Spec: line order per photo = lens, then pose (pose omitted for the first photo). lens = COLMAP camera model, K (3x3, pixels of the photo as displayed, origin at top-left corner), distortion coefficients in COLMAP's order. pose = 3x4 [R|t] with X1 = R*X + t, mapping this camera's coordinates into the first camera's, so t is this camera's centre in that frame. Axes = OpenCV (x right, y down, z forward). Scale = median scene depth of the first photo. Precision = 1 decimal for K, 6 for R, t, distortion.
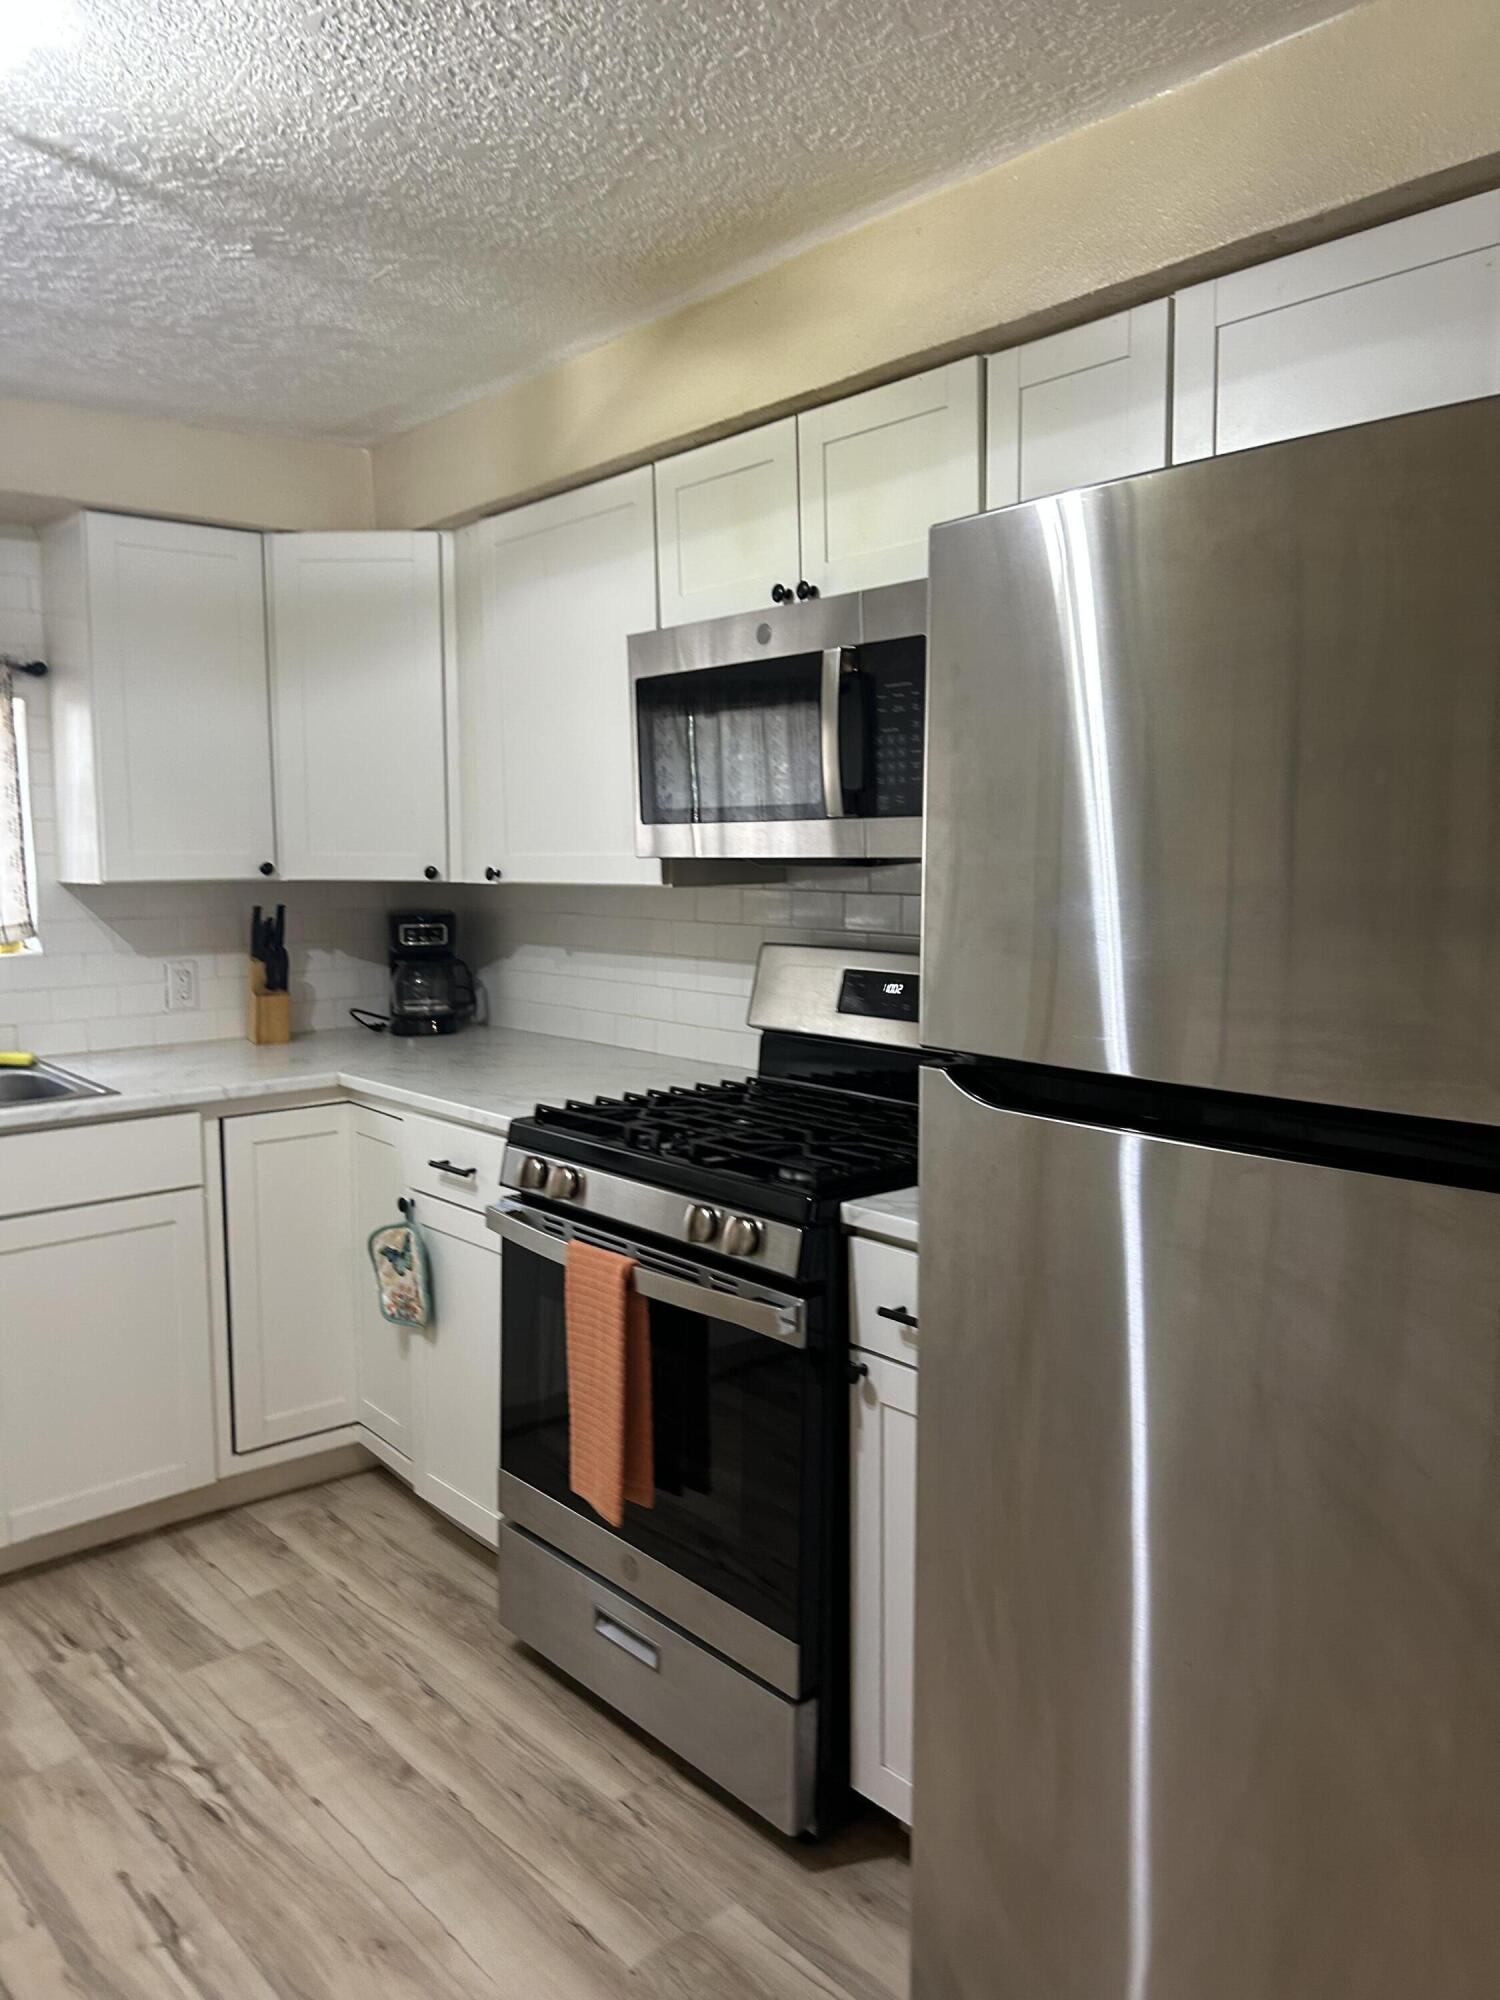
lens RADIAL K [[1506.1, 0, 732.4], [0, 1506.1, 979.5], [0, 0, 1]] dist [0.045785, -0.050169]
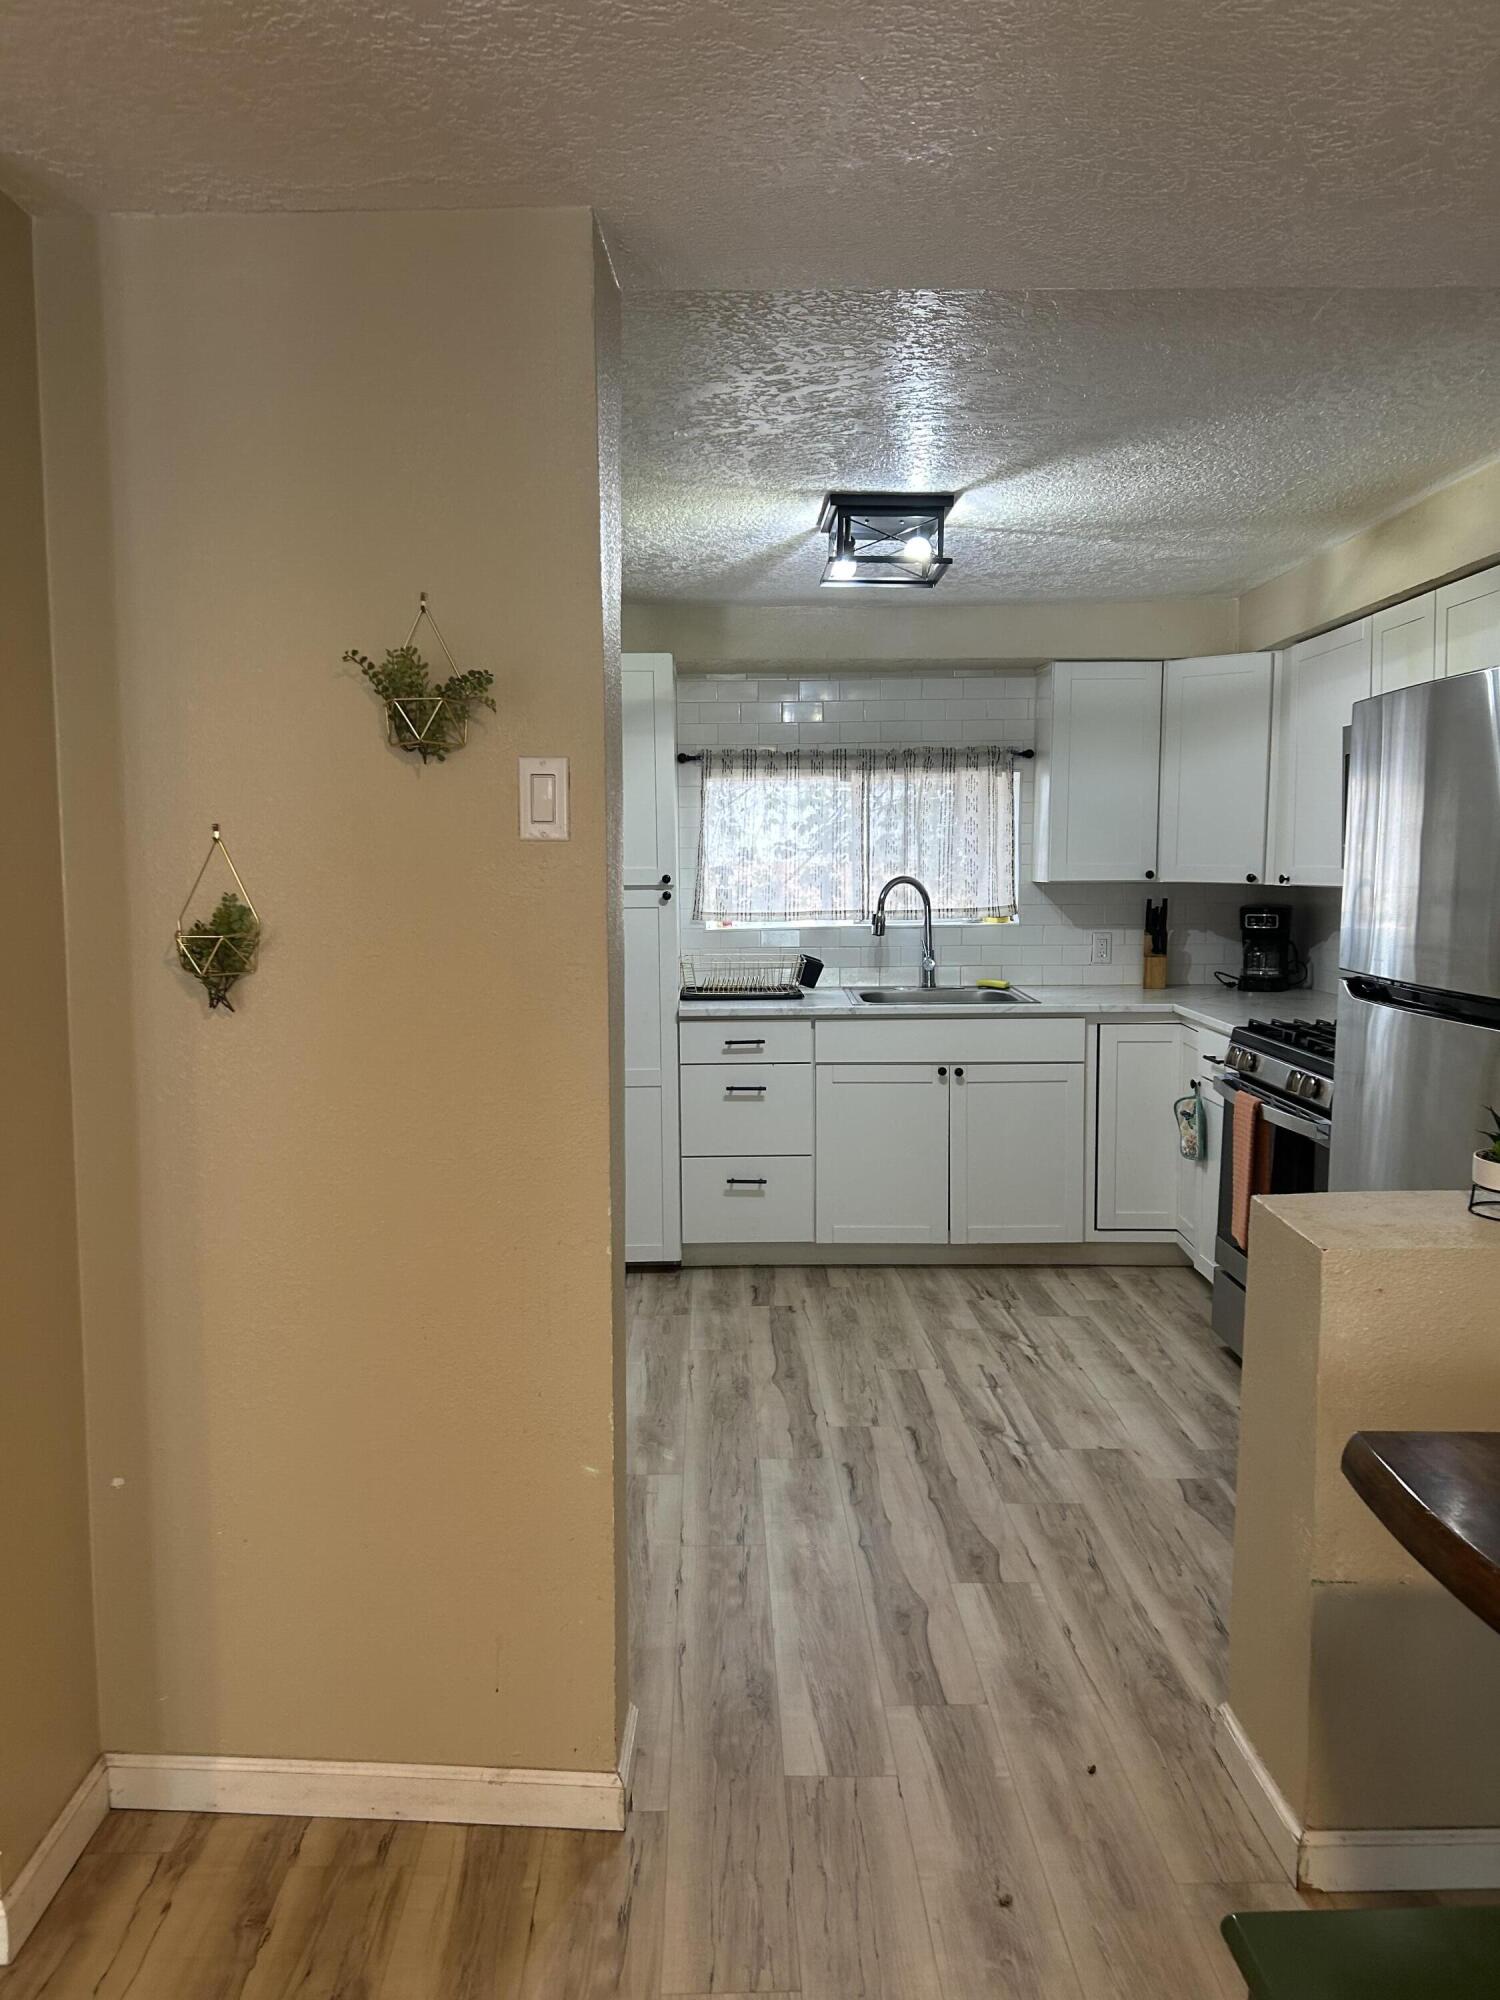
lens RADIAL K [[1506.1, 0, 747.5], [0, 1506.1, 1002.8], [0, 0, 1]] dist [0.045785, -0.050169]
pose [[0.769975, 0.070137, -0.634207, 0.479753], [-0.064330, 0.997409, 0.032201, 0.045919], [0.634822, 0.016005, 0.772492, -0.608234]]
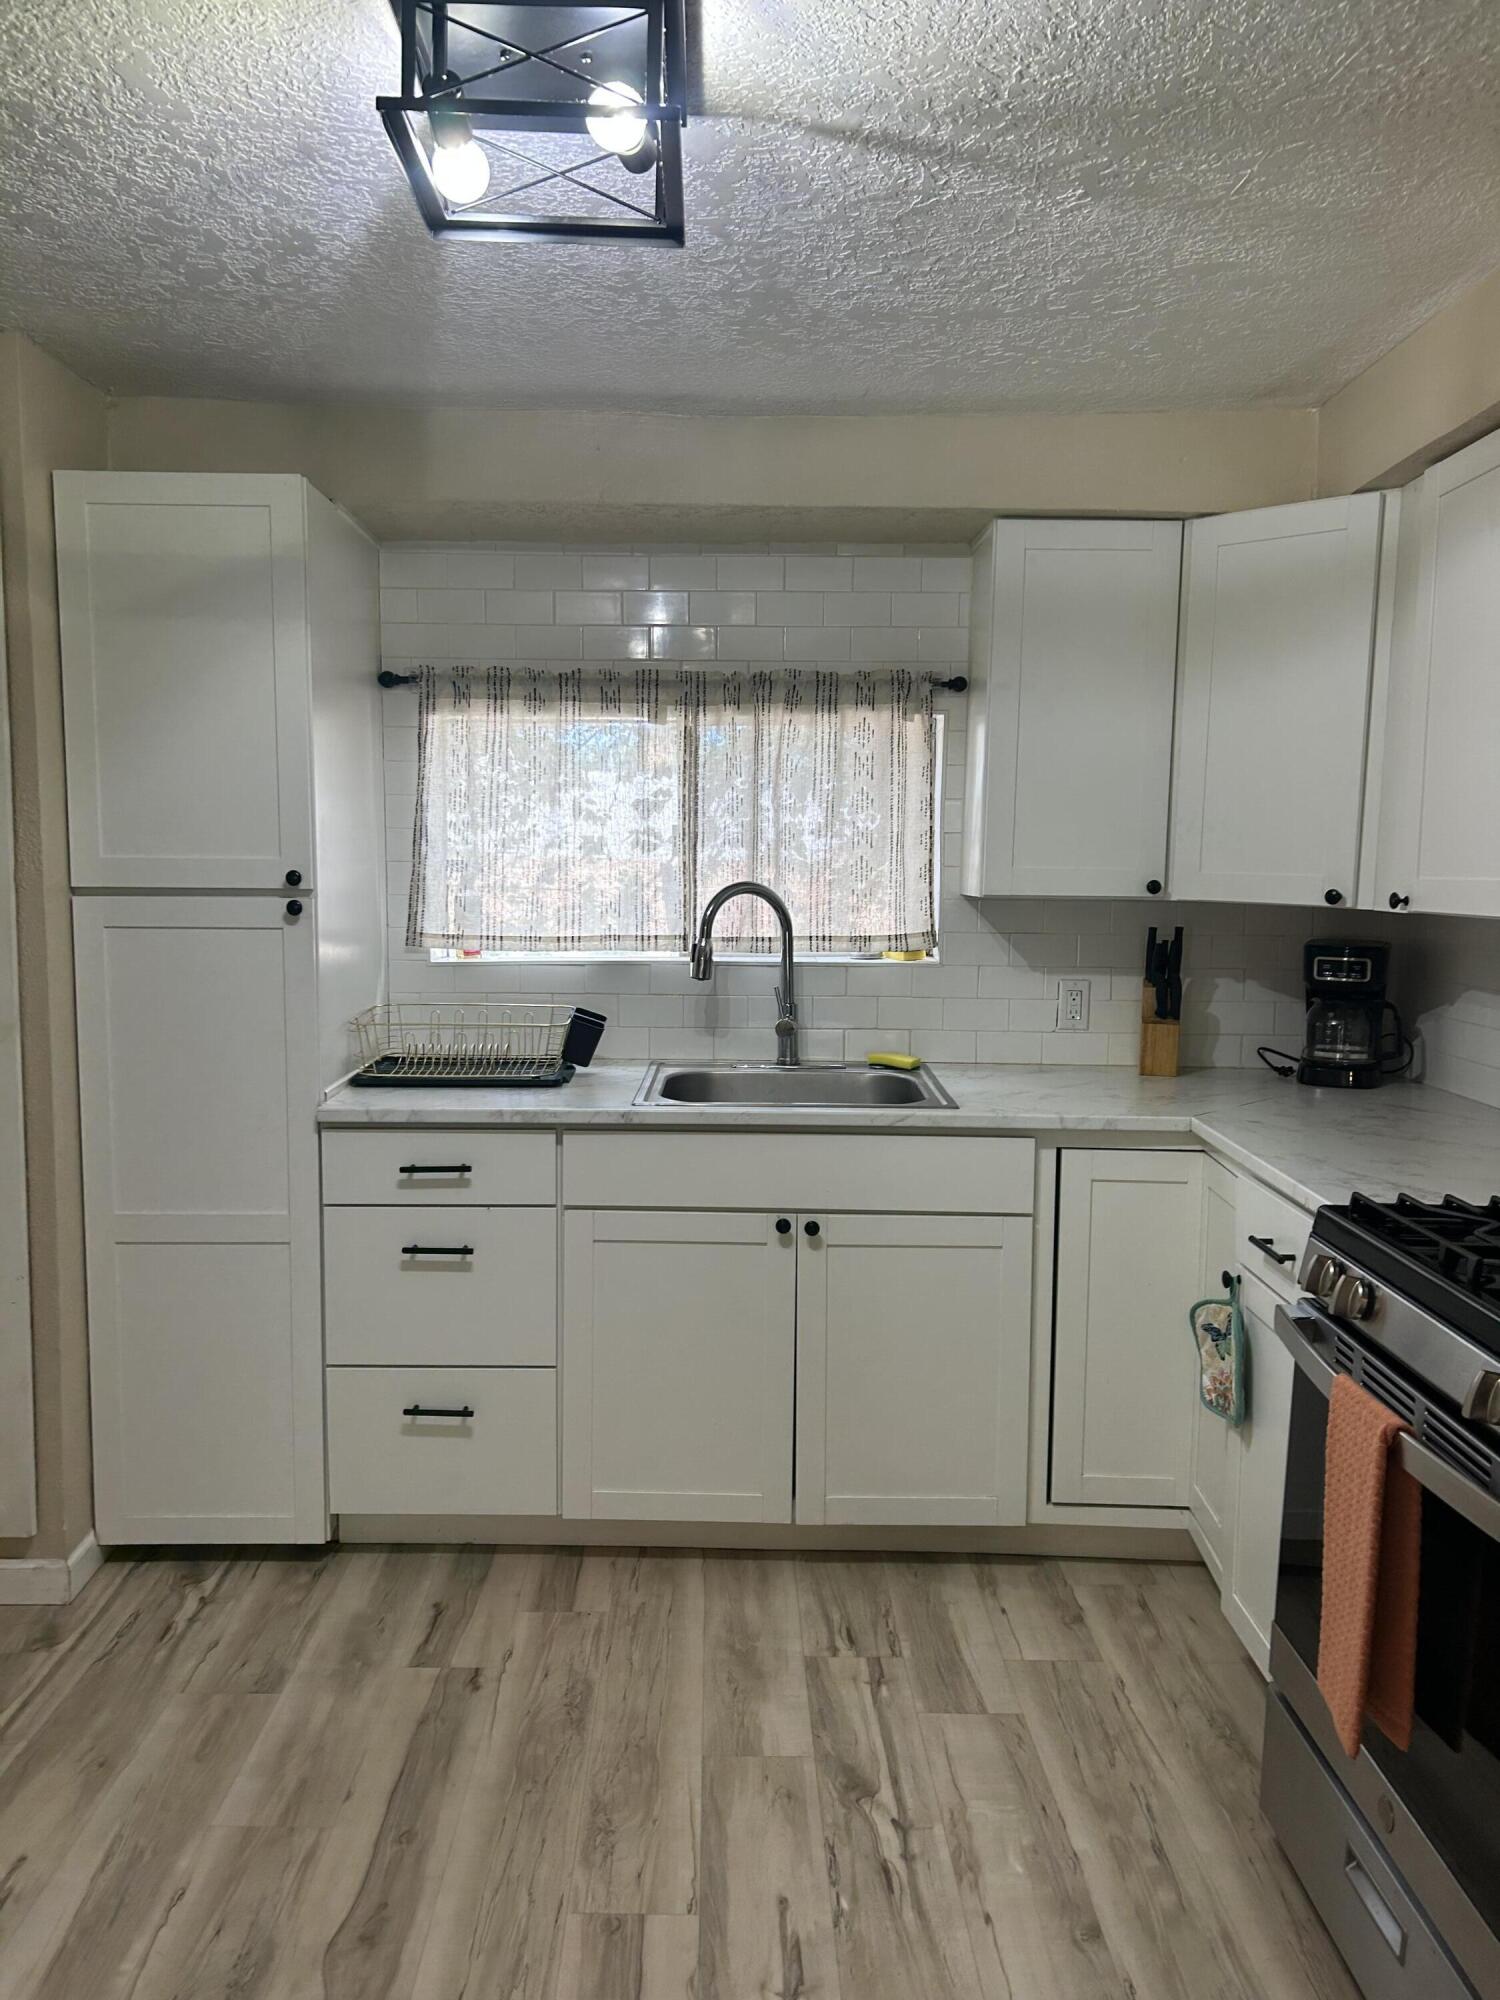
lens RADIAL K [[1506.1, 0, 729.5], [0, 1506.1, 1007.4], [0, 0, 1]] dist [0.045785, -0.050169]
pose [[0.758956, 0.086794, -0.645332, 0.123982], [-0.082293, 0.995915, 0.037163, -0.016348], [0.645921, 0.024902, 0.762998, 0.167440]]
